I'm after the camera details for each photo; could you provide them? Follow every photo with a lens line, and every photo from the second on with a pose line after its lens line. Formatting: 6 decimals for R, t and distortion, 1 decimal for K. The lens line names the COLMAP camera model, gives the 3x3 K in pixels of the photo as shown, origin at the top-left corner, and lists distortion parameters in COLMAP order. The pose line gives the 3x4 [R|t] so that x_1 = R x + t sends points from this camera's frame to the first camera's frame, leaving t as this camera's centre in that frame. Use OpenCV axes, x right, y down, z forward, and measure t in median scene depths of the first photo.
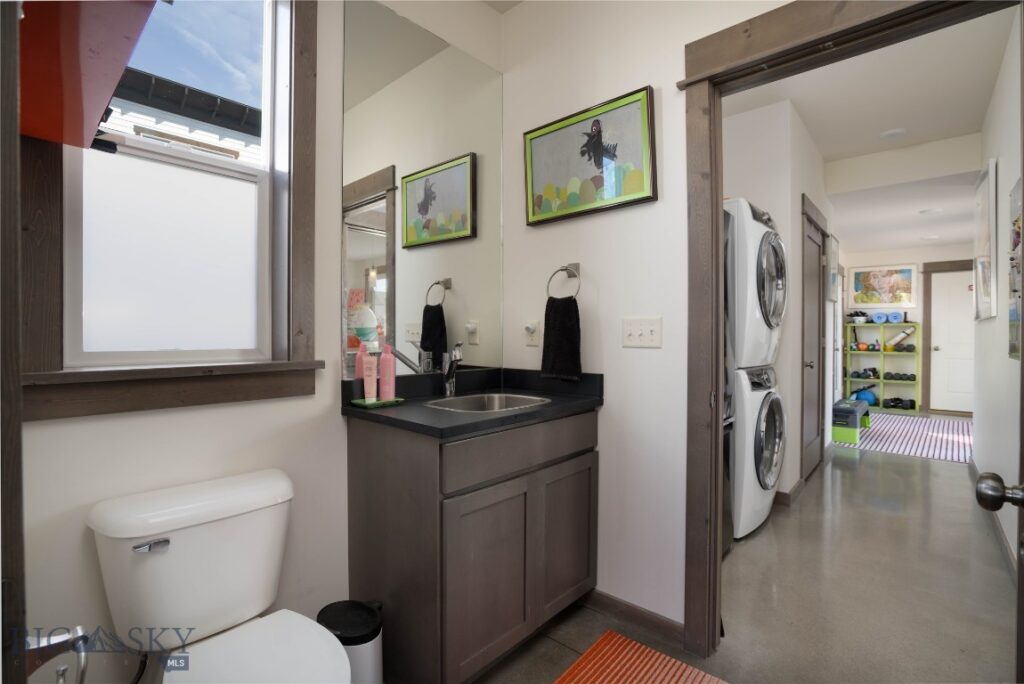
lens RADIAL K [[480.0, 0, 512.0], [0, 480.0, 342.0], [0, 0, 1]] dist [-0.018055, 0.001713]
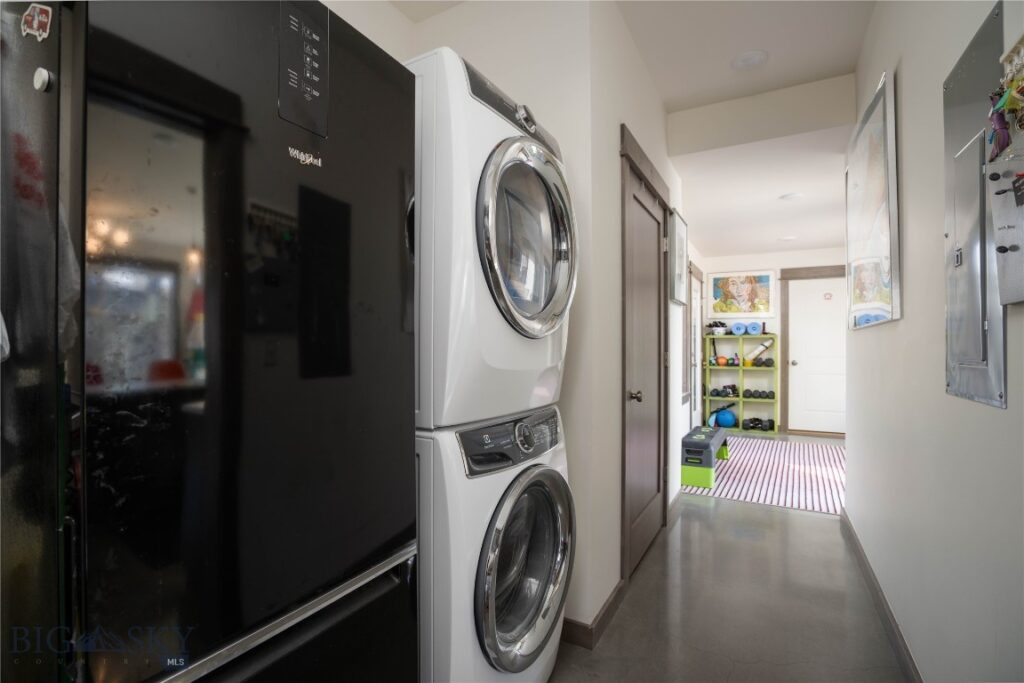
lens RADIAL K [[480.0, 0, 512.0], [0, 480.0, 341.5], [0, 0, 1]] dist [-0.018055, 0.001713]
pose [[0.977965, 0.007663, 0.208629, 0.170588], [-0.002858, 0.999724, -0.023321, -0.004874], [-0.208750, 0.022211, 0.977717, 0.211271]]
